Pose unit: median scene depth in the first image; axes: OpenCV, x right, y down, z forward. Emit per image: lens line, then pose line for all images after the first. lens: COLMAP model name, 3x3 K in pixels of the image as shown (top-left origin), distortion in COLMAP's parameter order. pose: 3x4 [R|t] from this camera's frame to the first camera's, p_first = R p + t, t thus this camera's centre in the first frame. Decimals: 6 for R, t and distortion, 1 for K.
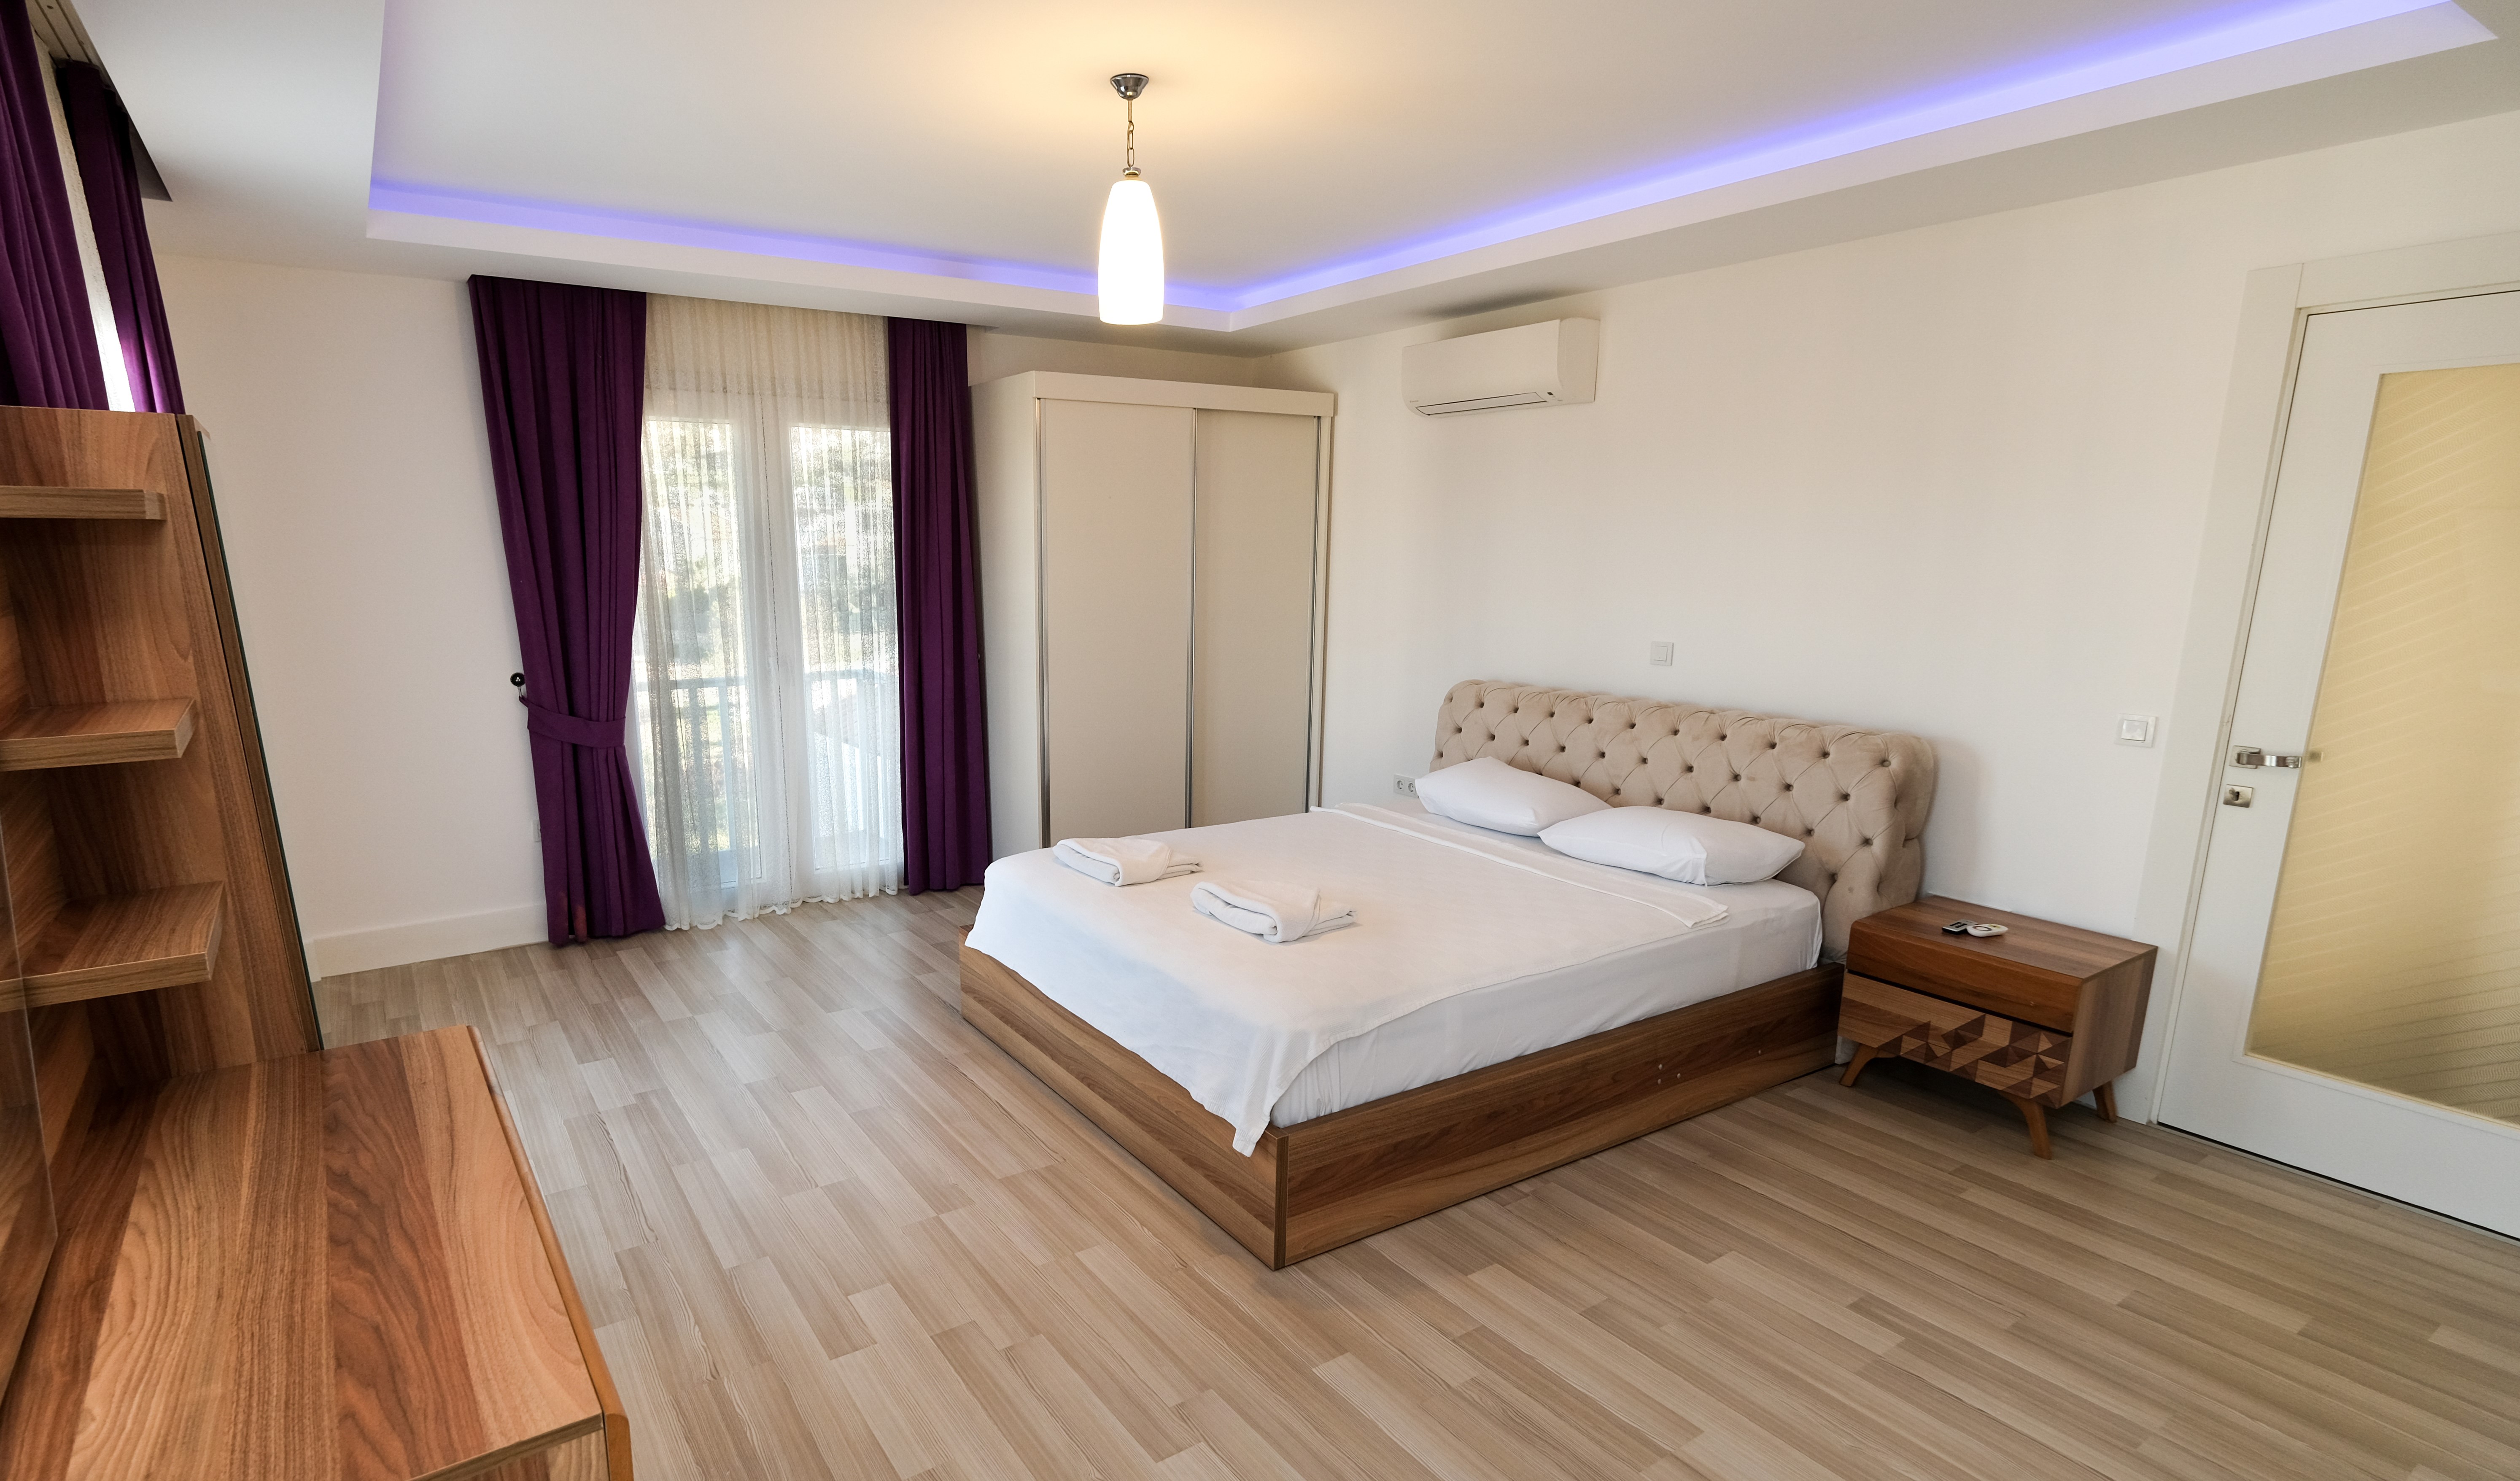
lens RADIAL K [[1238.1, 0, 1124.7], [0, 1238.1, 800.5], [0, 0, 1]] dist [-0.001106, -0.000234]
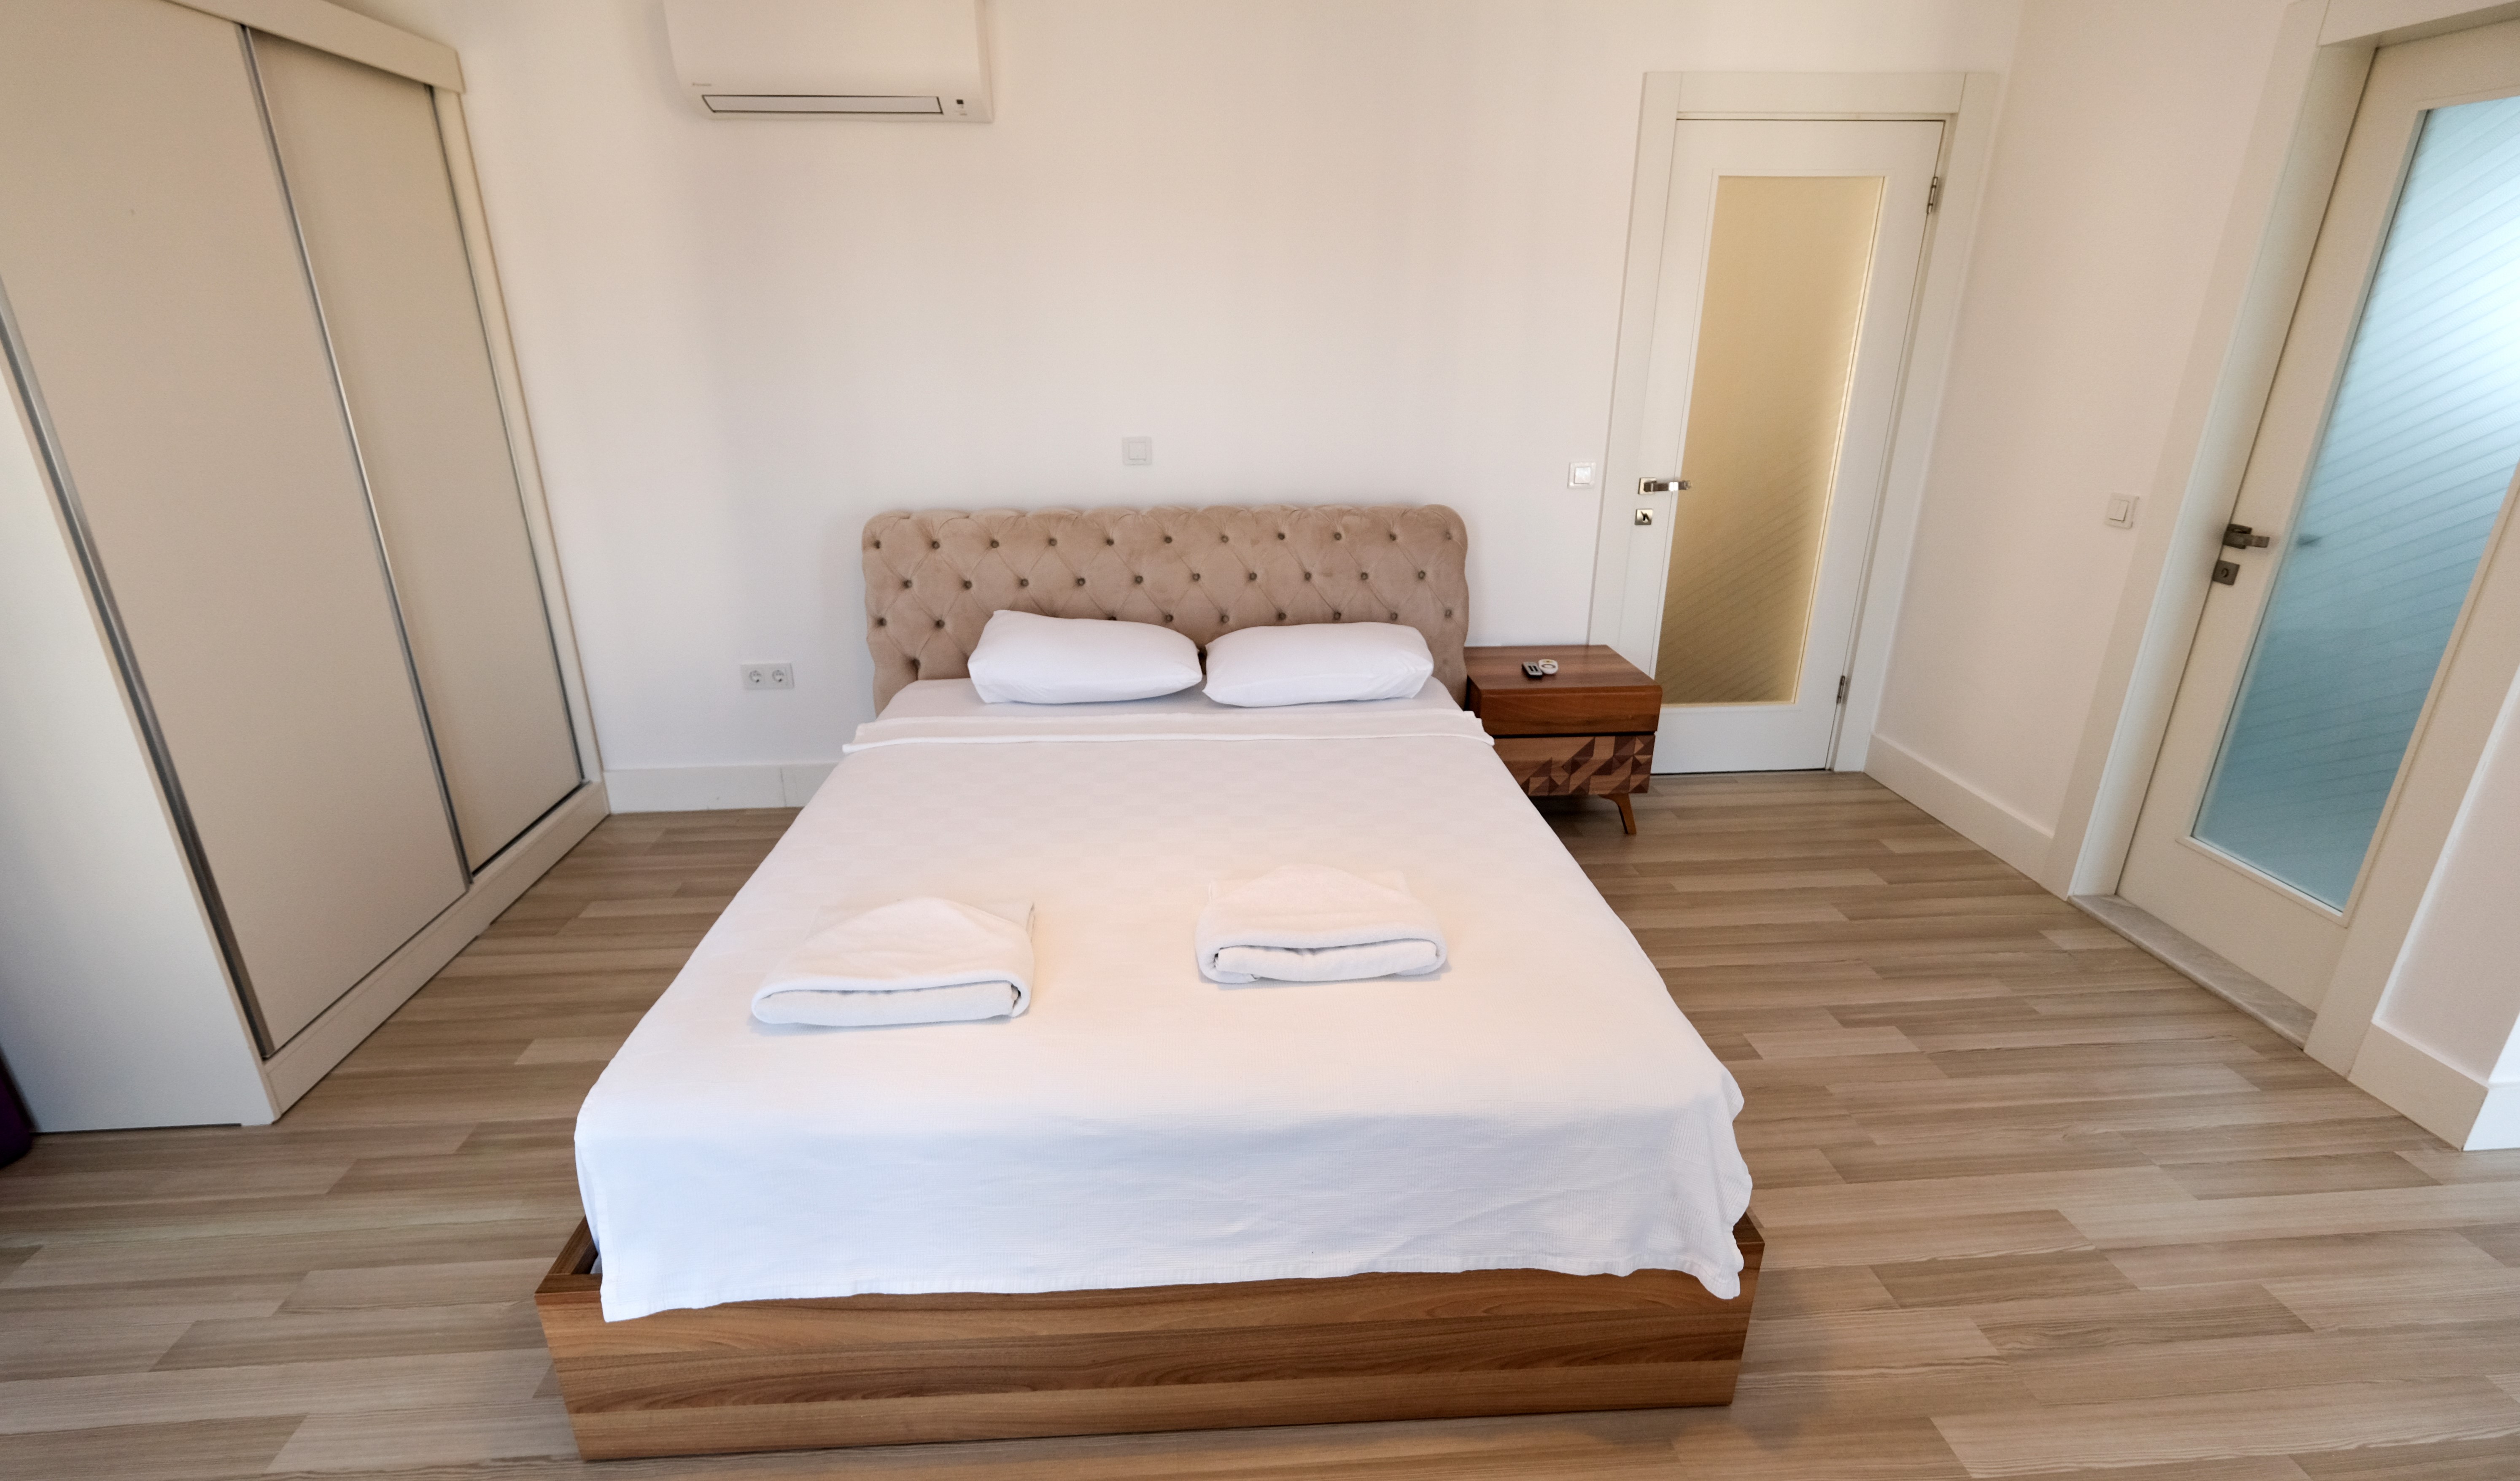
lens RADIAL K [[1146.7, 0, 1243.9], [0, 1146.7, 750.4], [0, 0, 1]] dist [-0.005456, 0.000610]
pose [[0.463907, -0.315560, 0.827775, -0.374299], [0.186135, 0.948268, 0.257179, -0.163573], [-0.866109, 0.034771, 0.498645, 0.799167]]
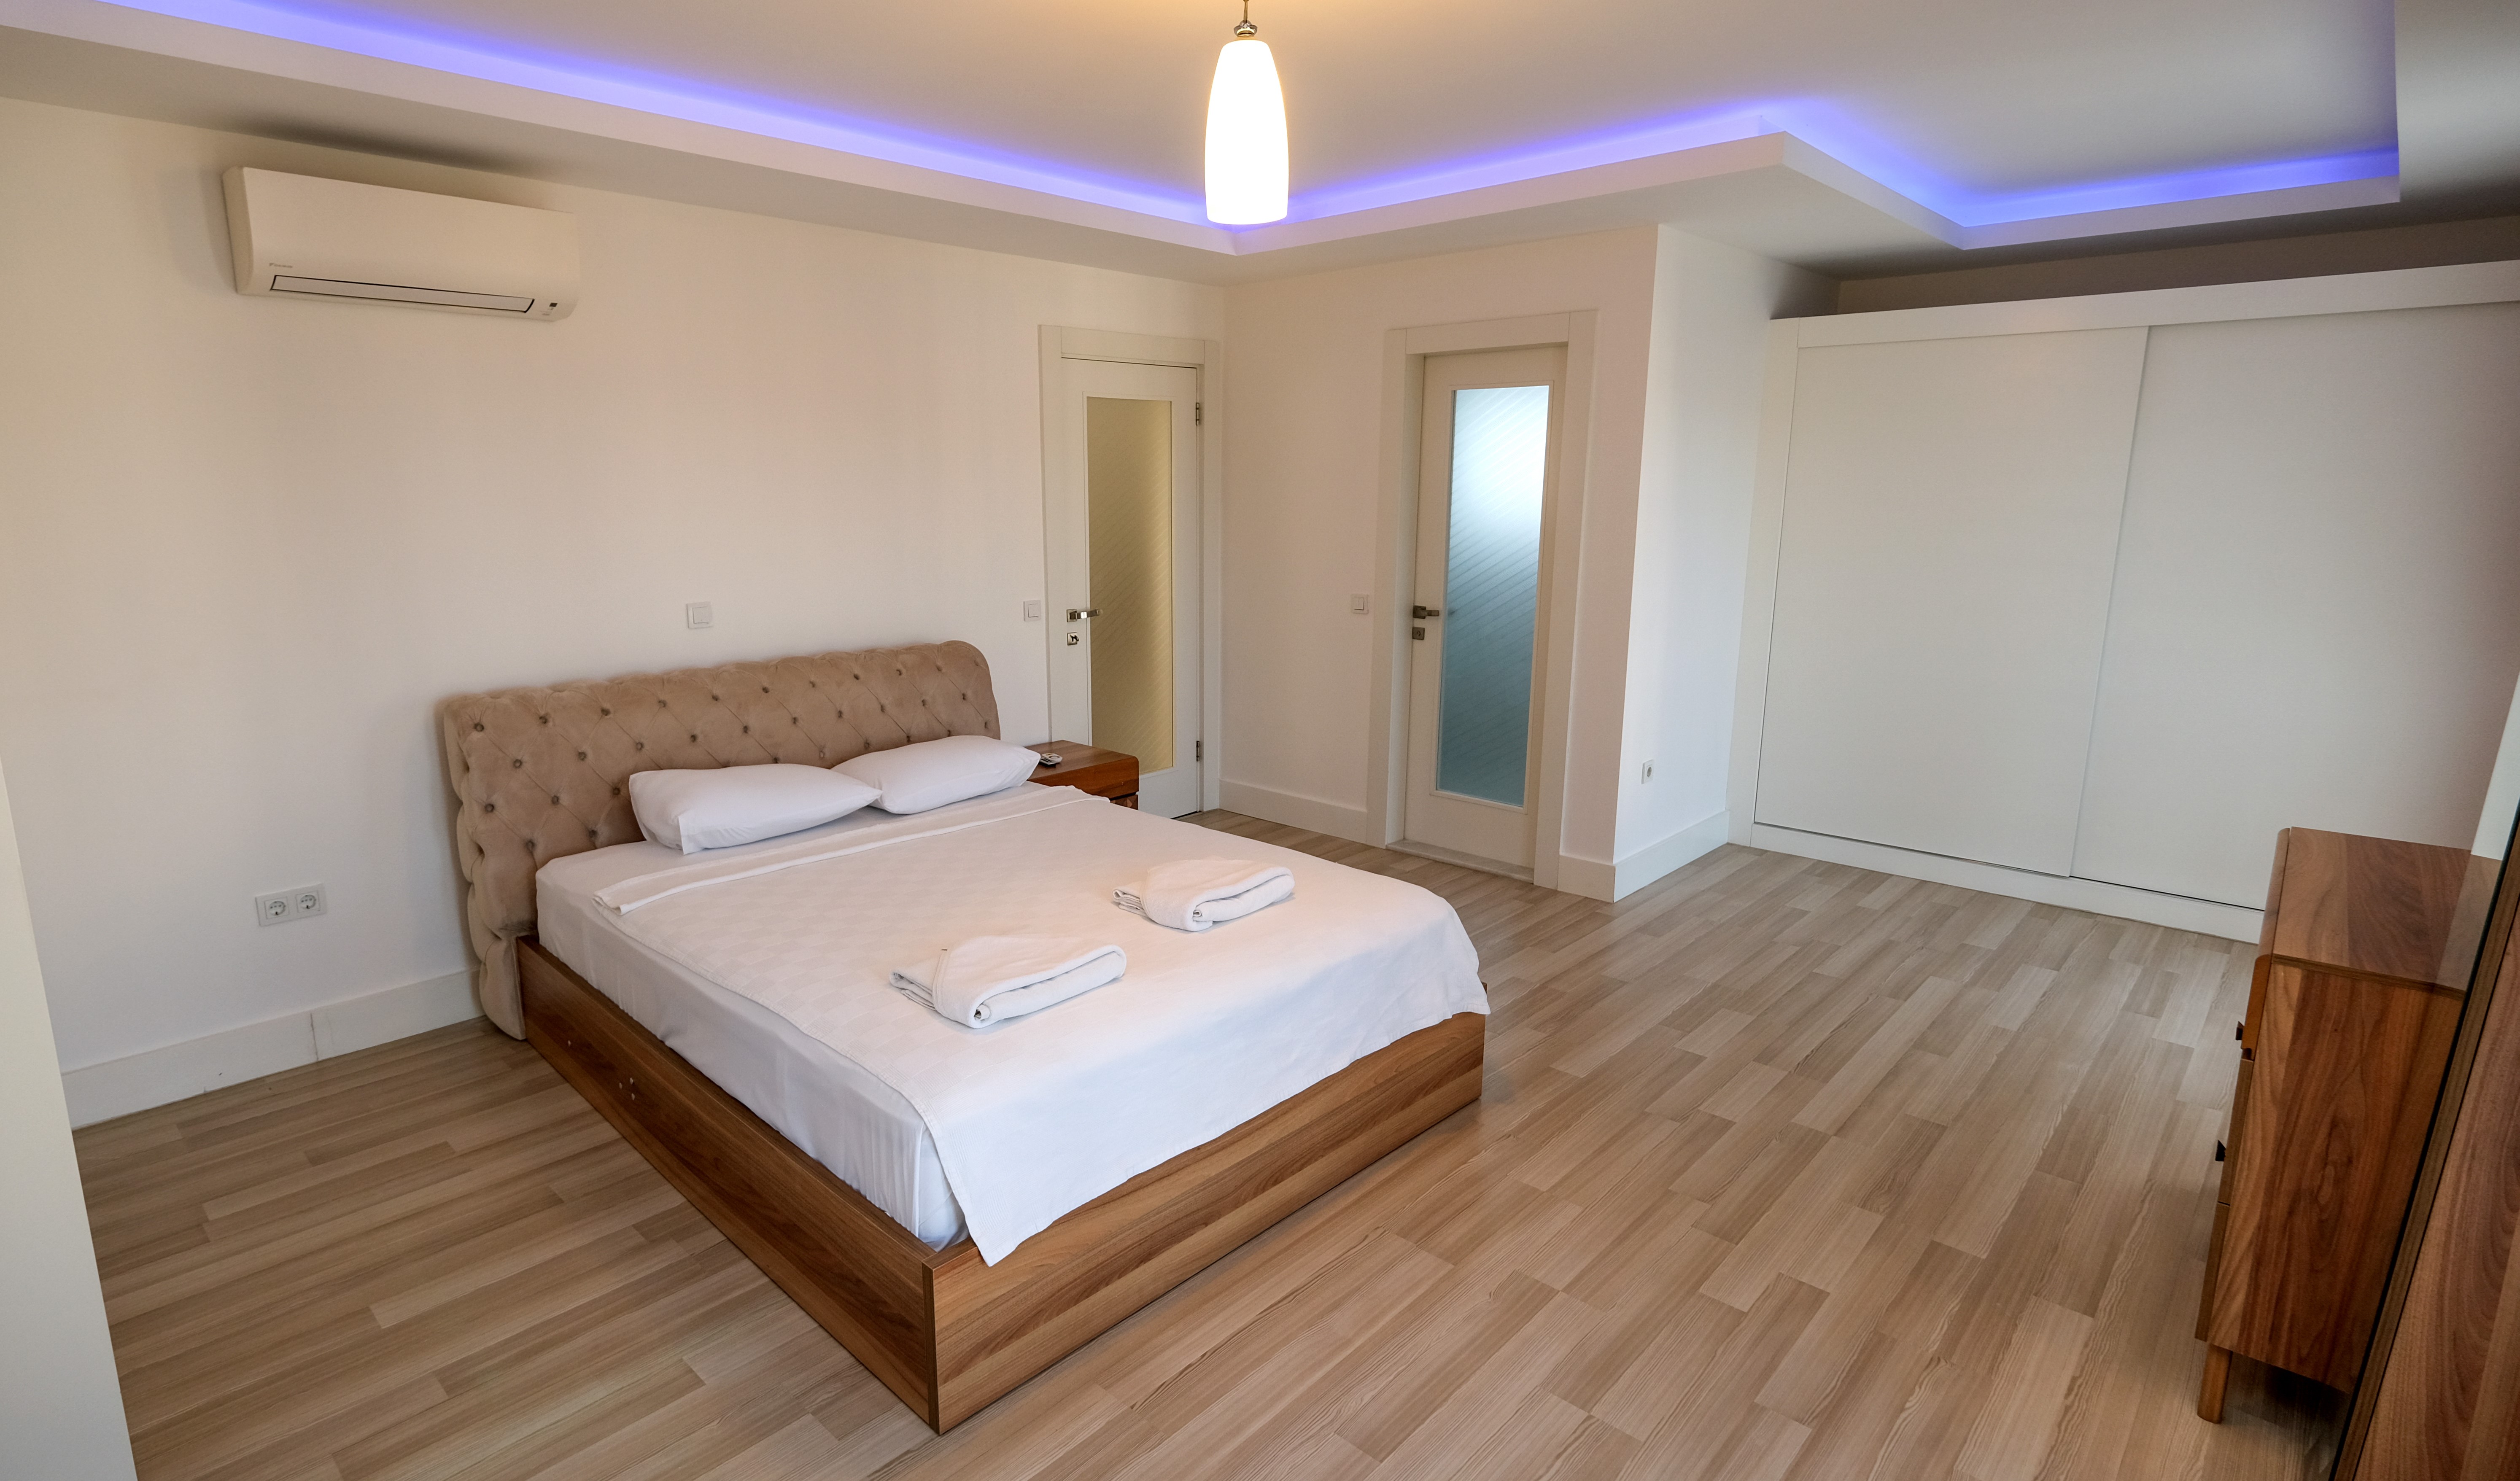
lens RADIAL K [[1232.7, 0, 1173.3], [0, 1232.7, 727.6], [0, 0, 1]] dist [-0.001293, -0.000269]
pose [[-0.235933, -0.191455, 0.952723, -0.781913], [0.203260, 0.948992, 0.241041, -0.275222], [-0.950274, 0.250519, -0.184983, 1.252124]]
